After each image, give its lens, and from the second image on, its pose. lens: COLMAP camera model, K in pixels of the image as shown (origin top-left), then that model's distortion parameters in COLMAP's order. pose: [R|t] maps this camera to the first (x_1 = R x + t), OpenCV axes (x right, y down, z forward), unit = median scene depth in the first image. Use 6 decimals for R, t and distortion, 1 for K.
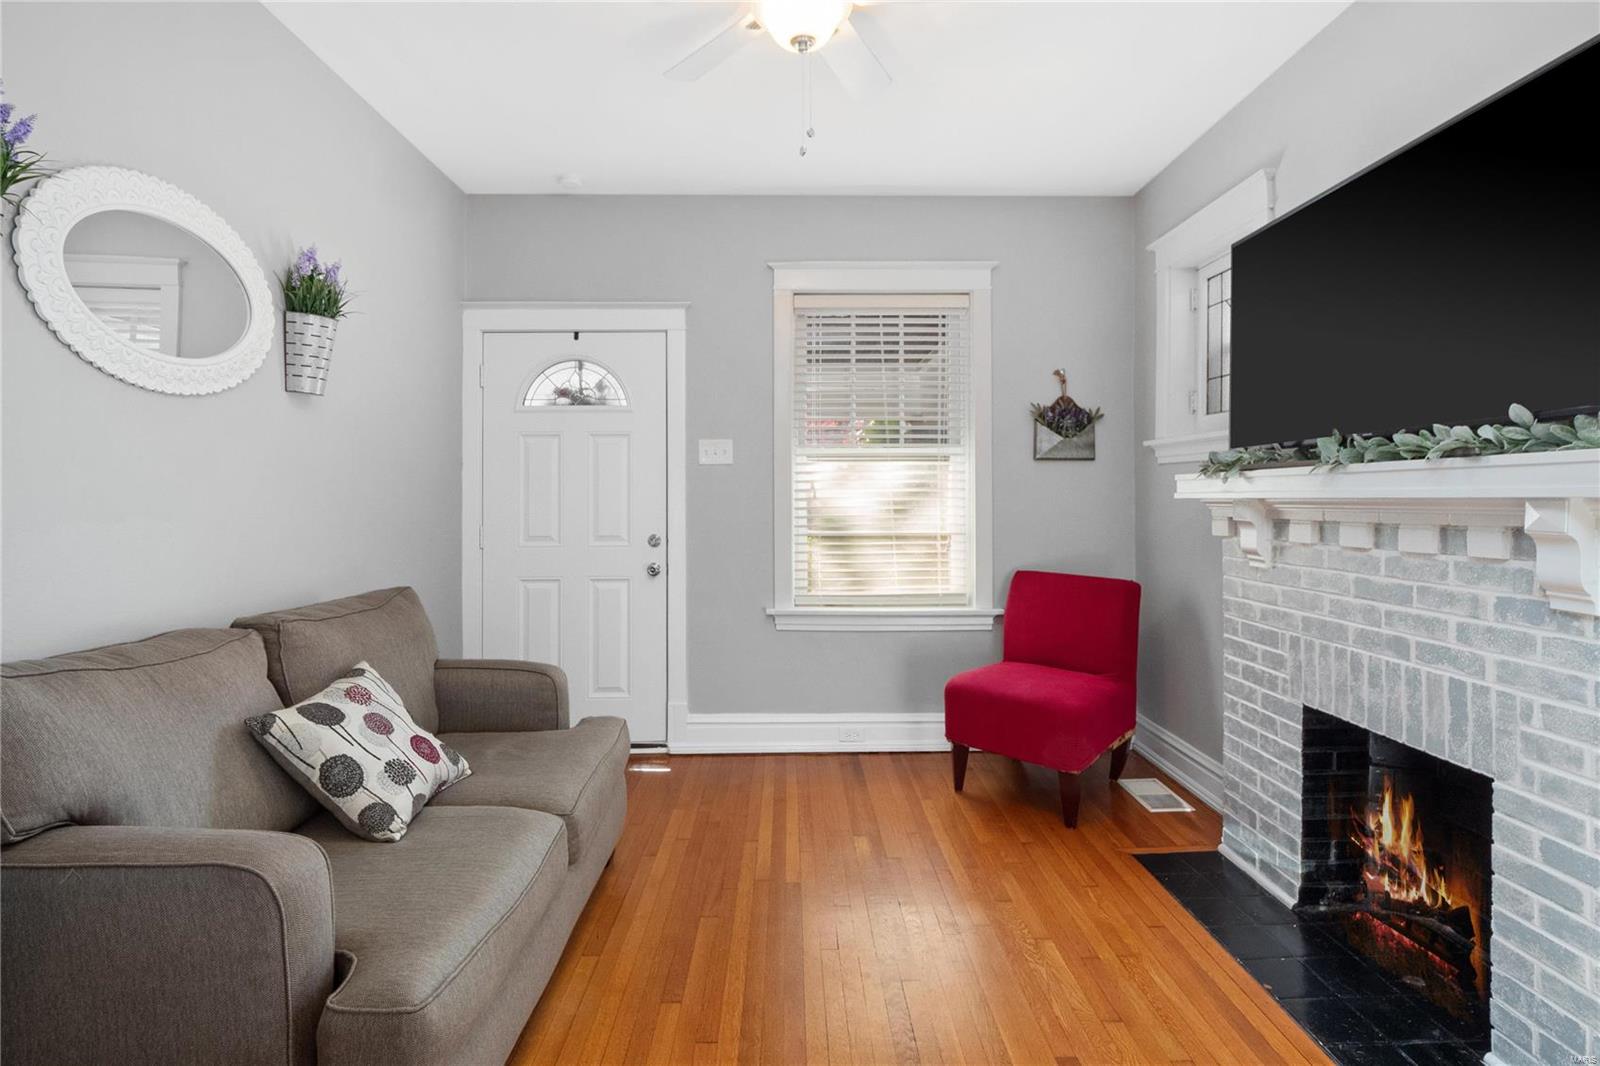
lens RADIAL K [[753.6, 0, 772.0], [0, 753.6, 497.4], [0, 0, 1]] dist [-0.011716, -0.004363]
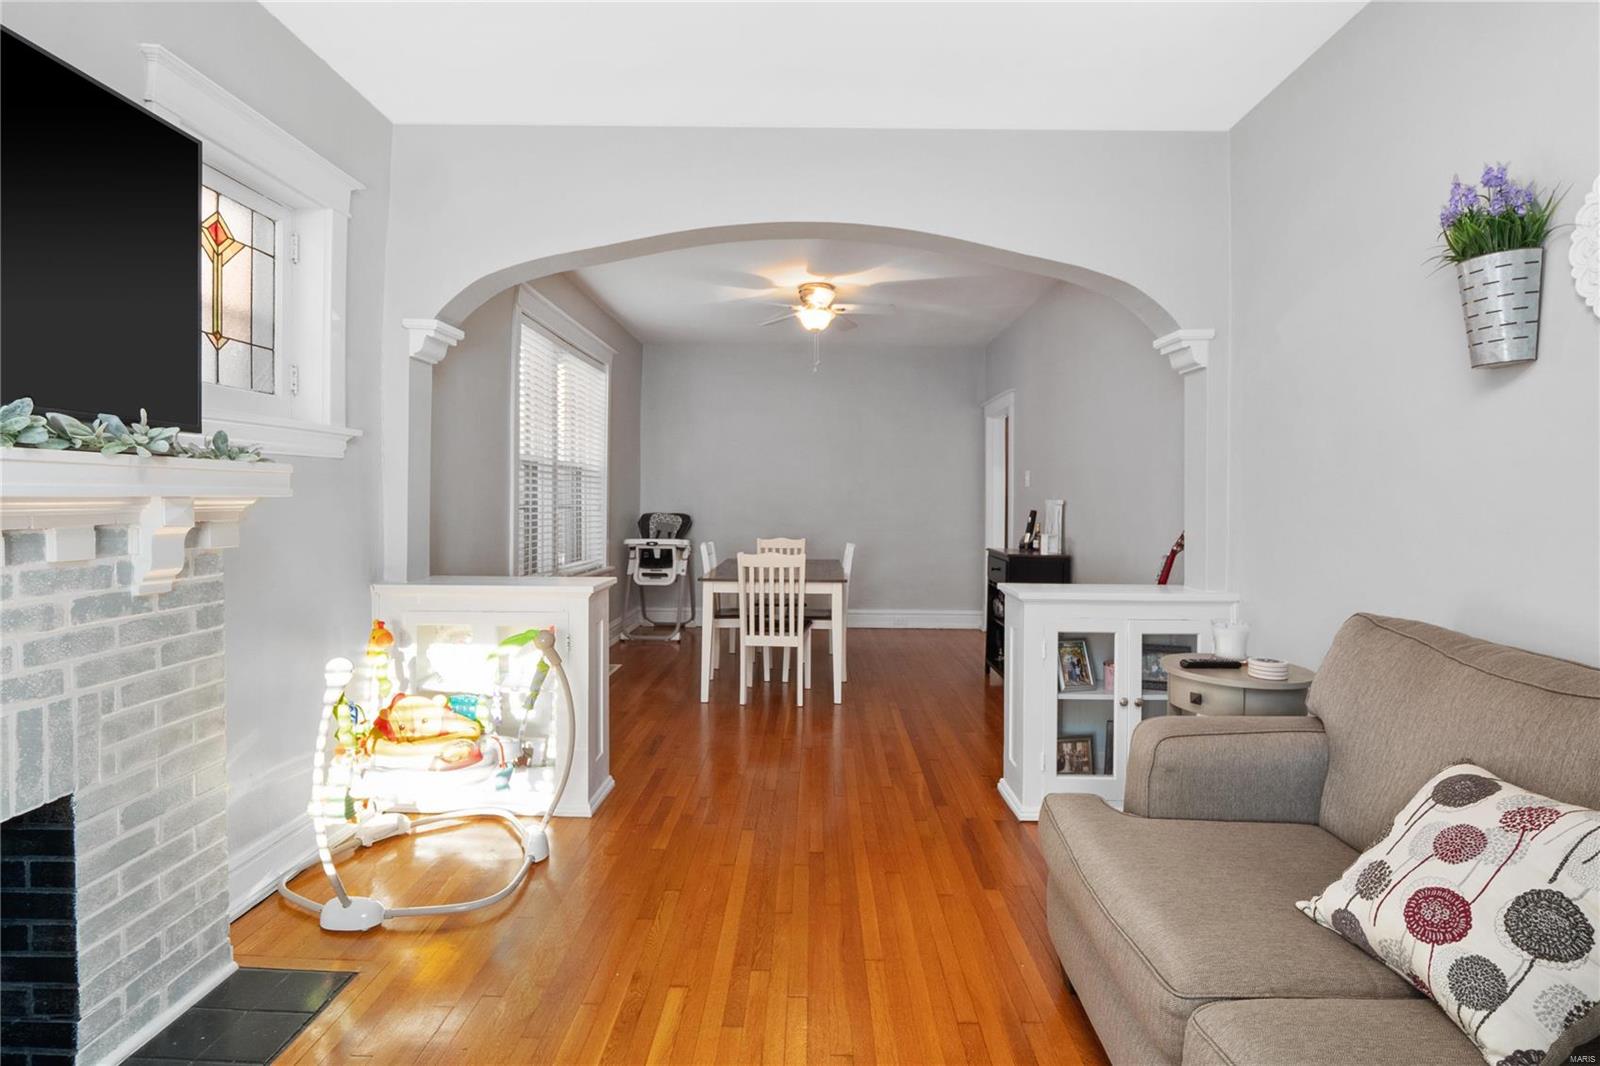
lens RADIAL K [[753.6, 0, 805.4], [0, 753.6, 503.7], [0, 0, 1]] dist [-0.011716, -0.004363]
pose [[-0.999965, 0.004780, -0.006884, 0.033290], [0.004715, 0.999944, 0.009492, 0.004290], [0.006929, 0.009459, -0.999931, 1.511162]]
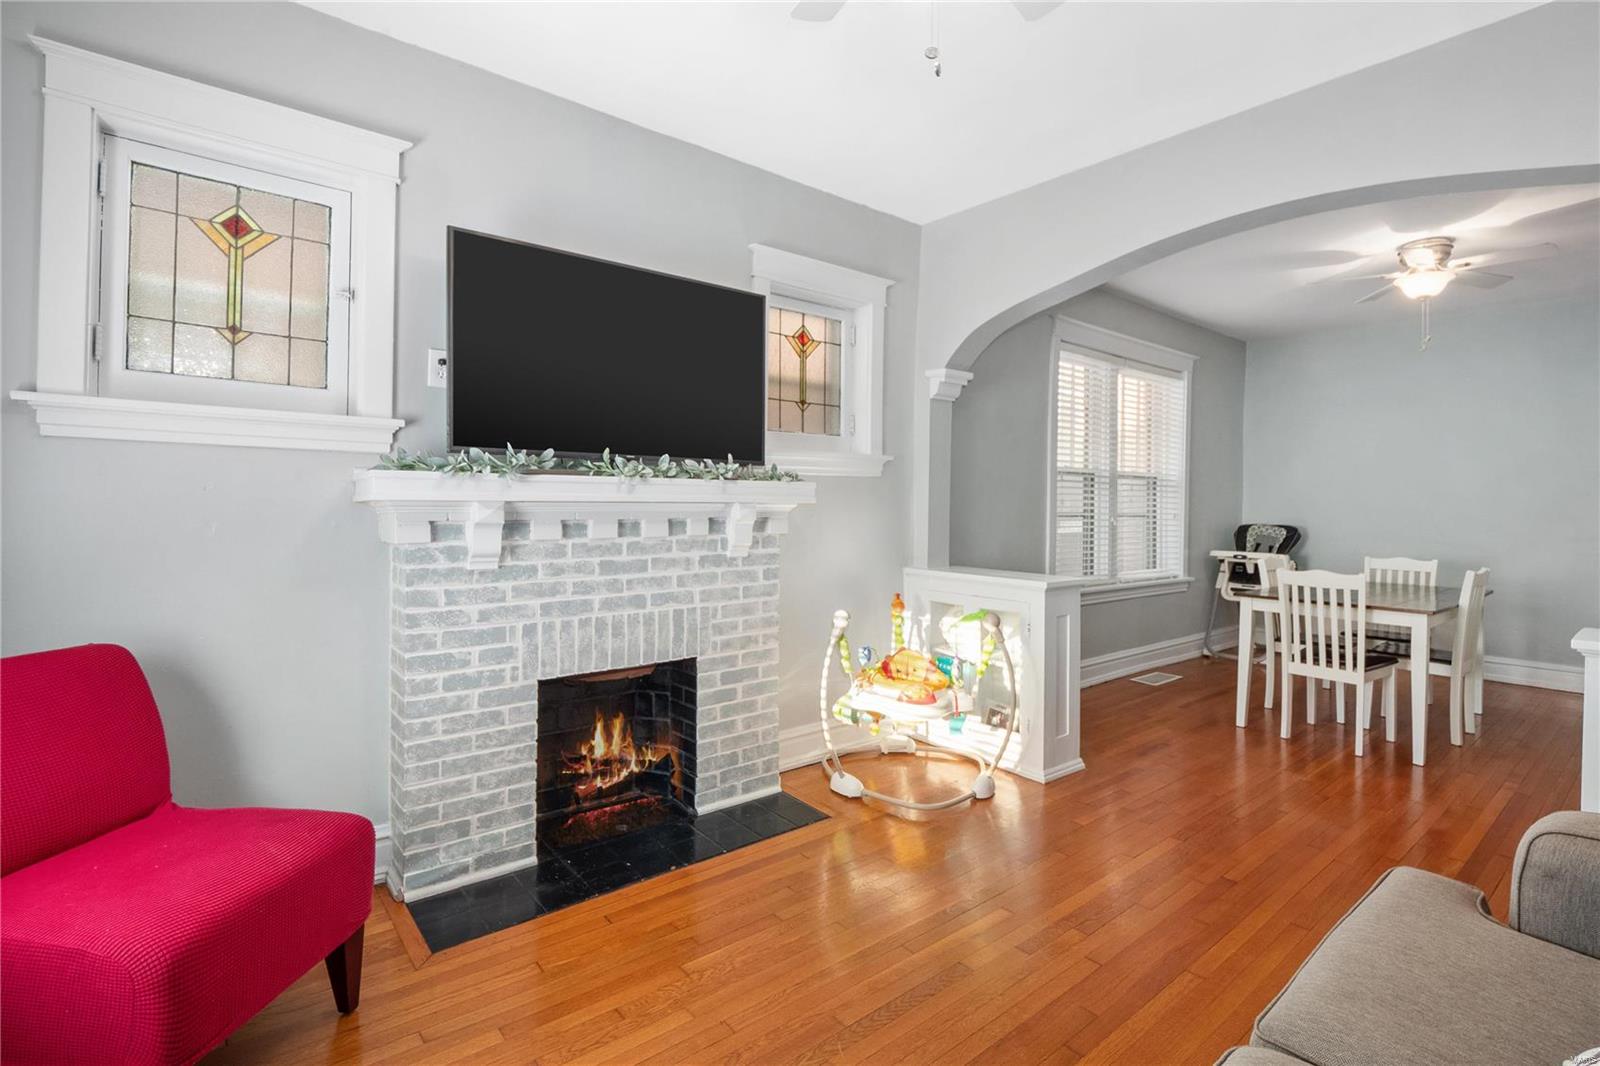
lens RADIAL K [[753.6, 0, 797.3], [0, 753.6, 504.7], [0, 0, 1]] dist [-0.011716, -0.004363]
pose [[-0.635955, 0.002749, 0.771721, -0.472365], [-0.001517, 0.999987, -0.004812, 0.012031], [-0.771725, -0.004231, -0.635943, 1.541433]]
